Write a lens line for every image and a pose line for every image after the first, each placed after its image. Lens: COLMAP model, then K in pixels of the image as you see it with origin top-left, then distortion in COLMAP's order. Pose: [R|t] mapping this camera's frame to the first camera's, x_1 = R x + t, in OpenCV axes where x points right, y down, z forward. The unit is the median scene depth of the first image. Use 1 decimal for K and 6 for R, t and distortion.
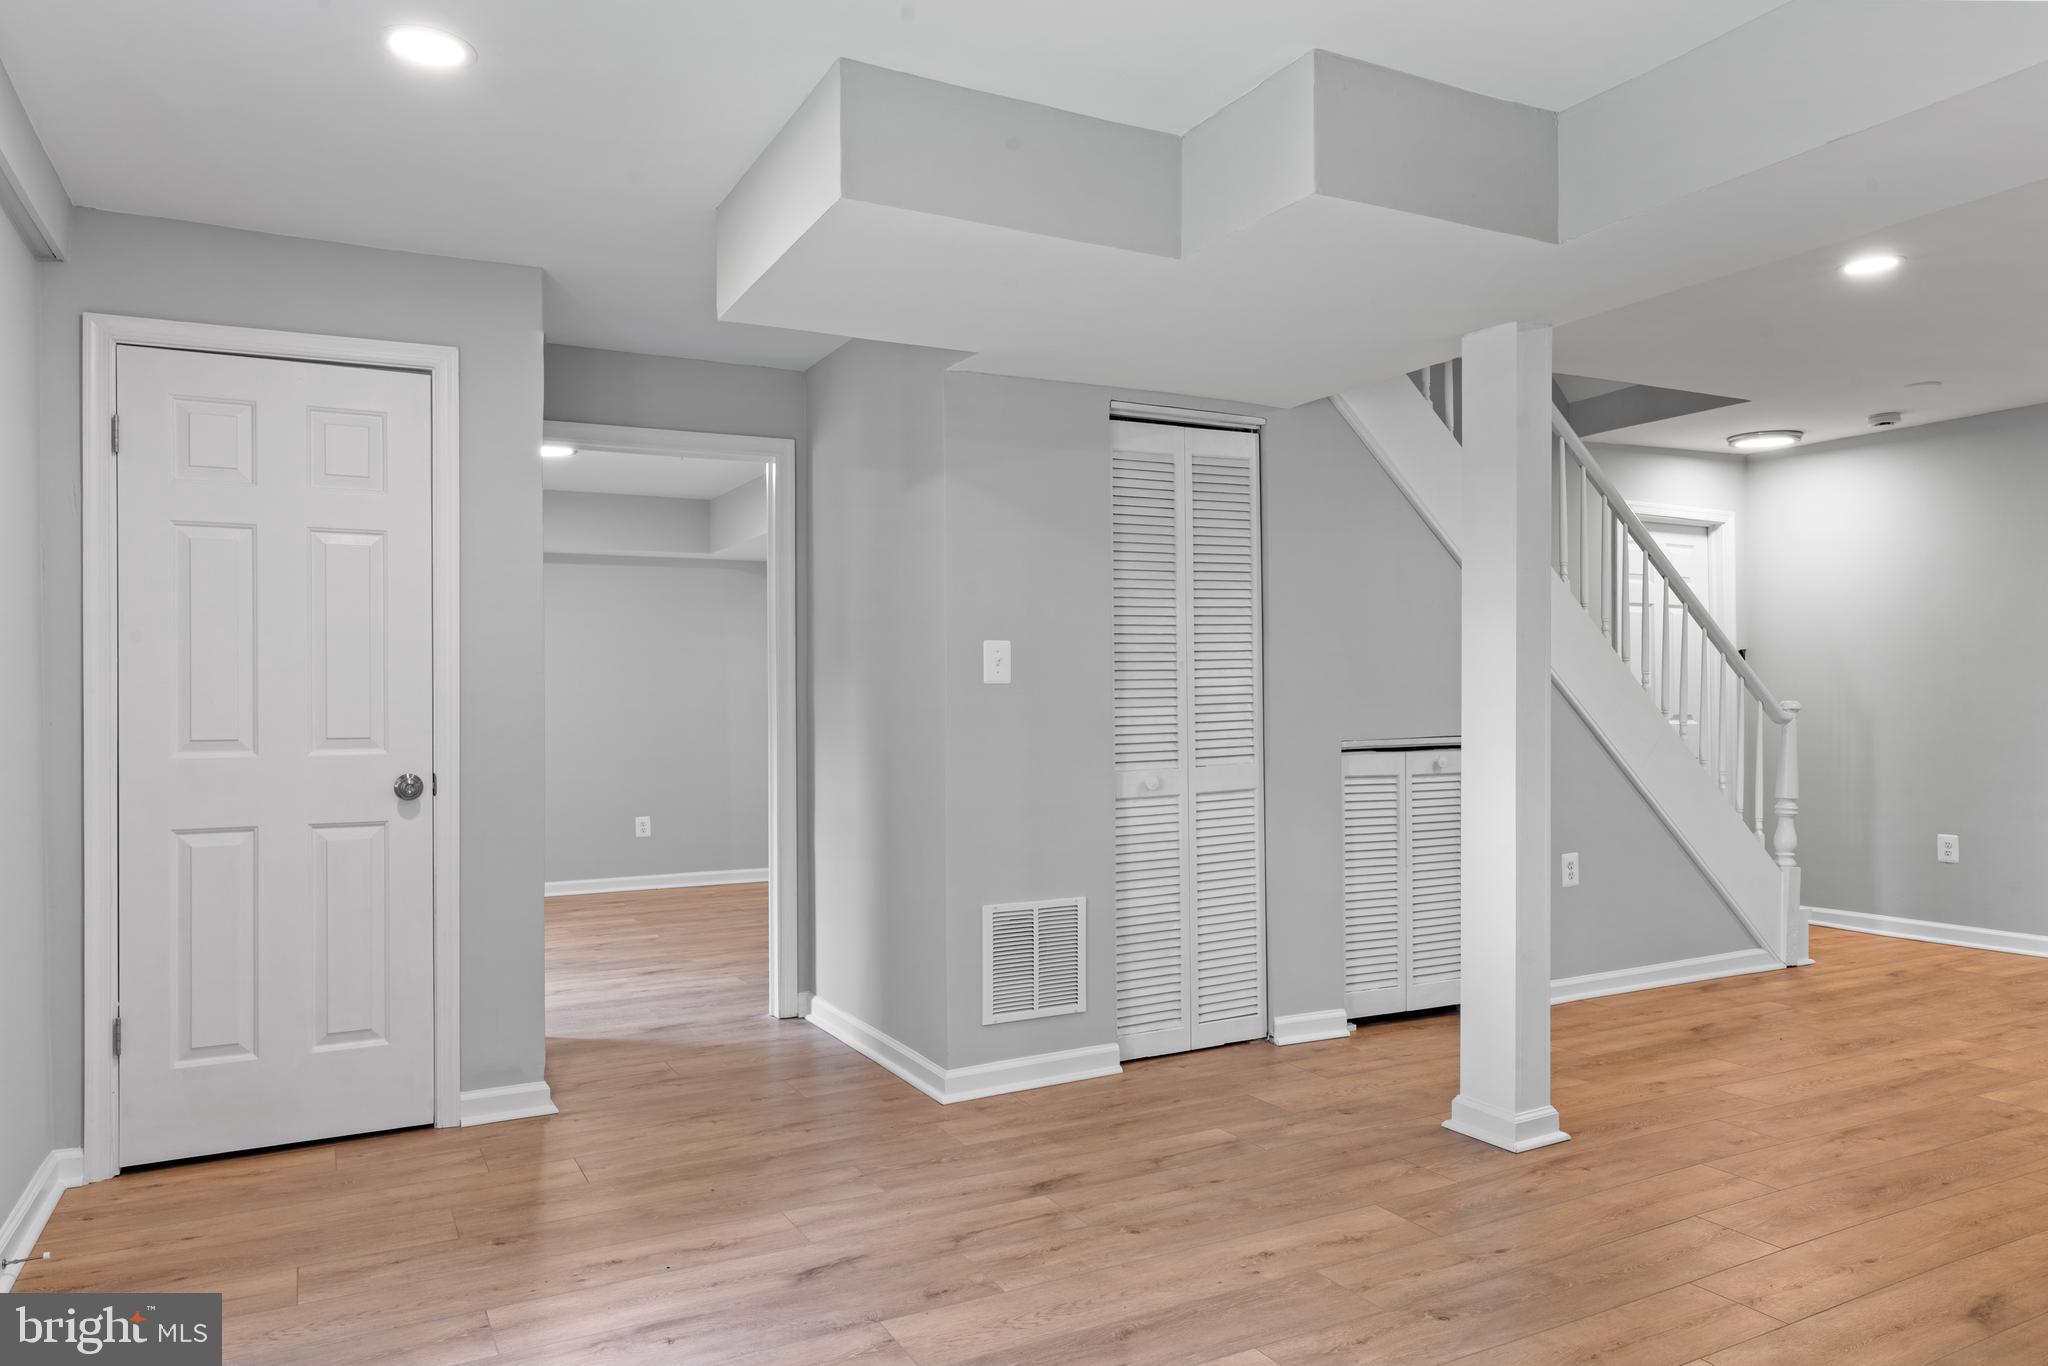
lens RADIAL K [[1376.5, 0, 1025.4], [0, 1376.5, 707.3], [0, 0, 1]] dist [-0.004540, 0.007244]
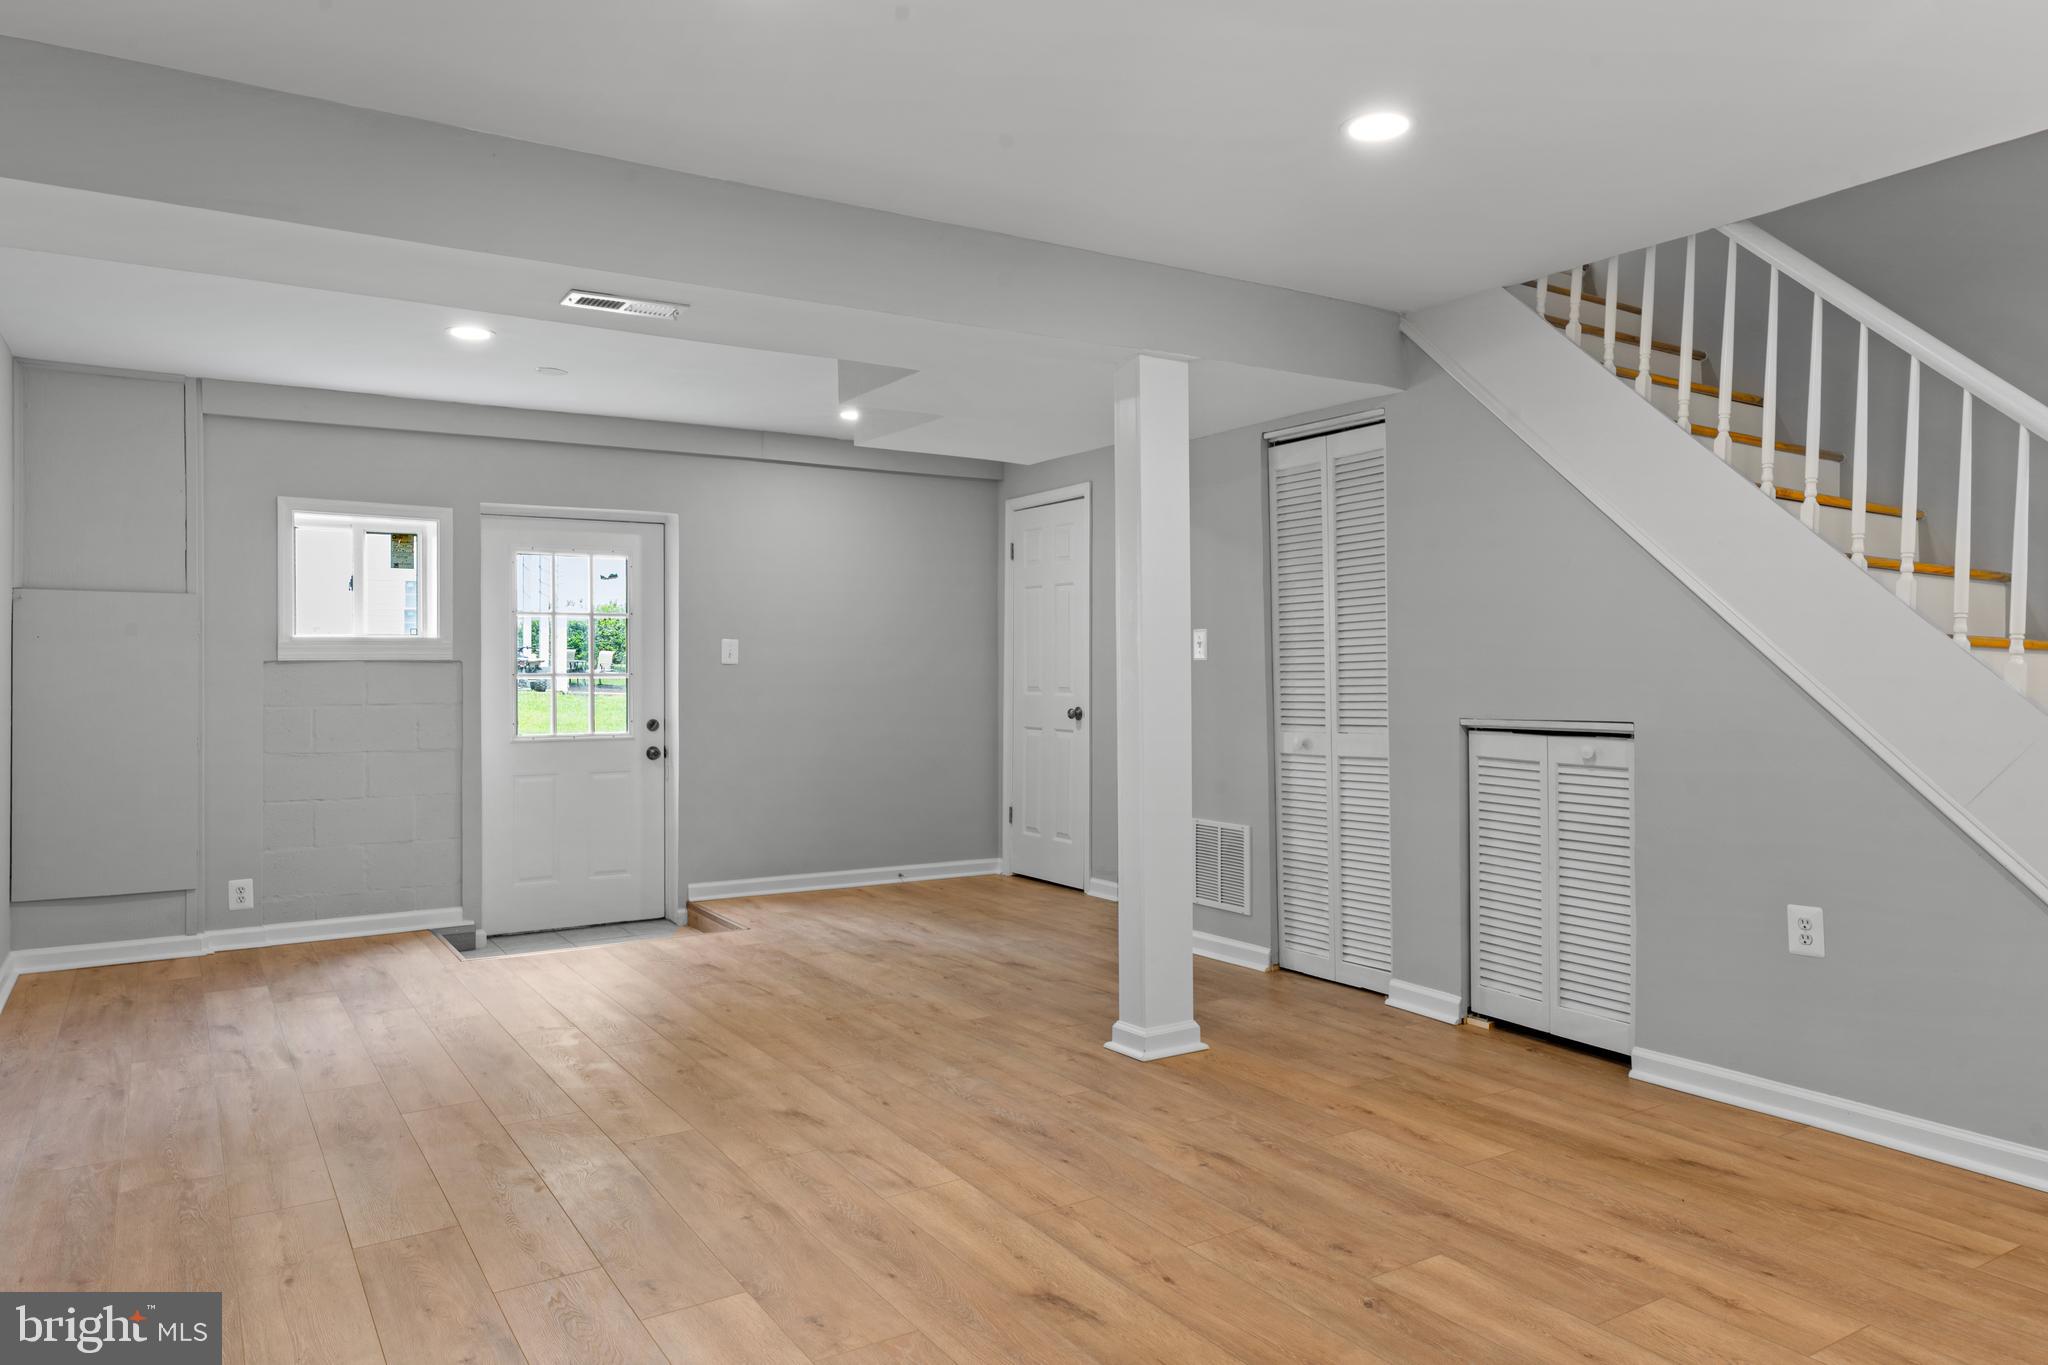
lens RADIAL K [[1376.5, 0, 1028.8], [0, 1376.5, 664.1], [0, 0, 1]] dist [-0.004540, 0.007244]
pose [[0.064524, 0.002378, -0.997913, 1.323265], [-0.013266, 0.999911, 0.001525, -0.012230], [0.997828, 0.013140, 0.064550, 0.720923]]
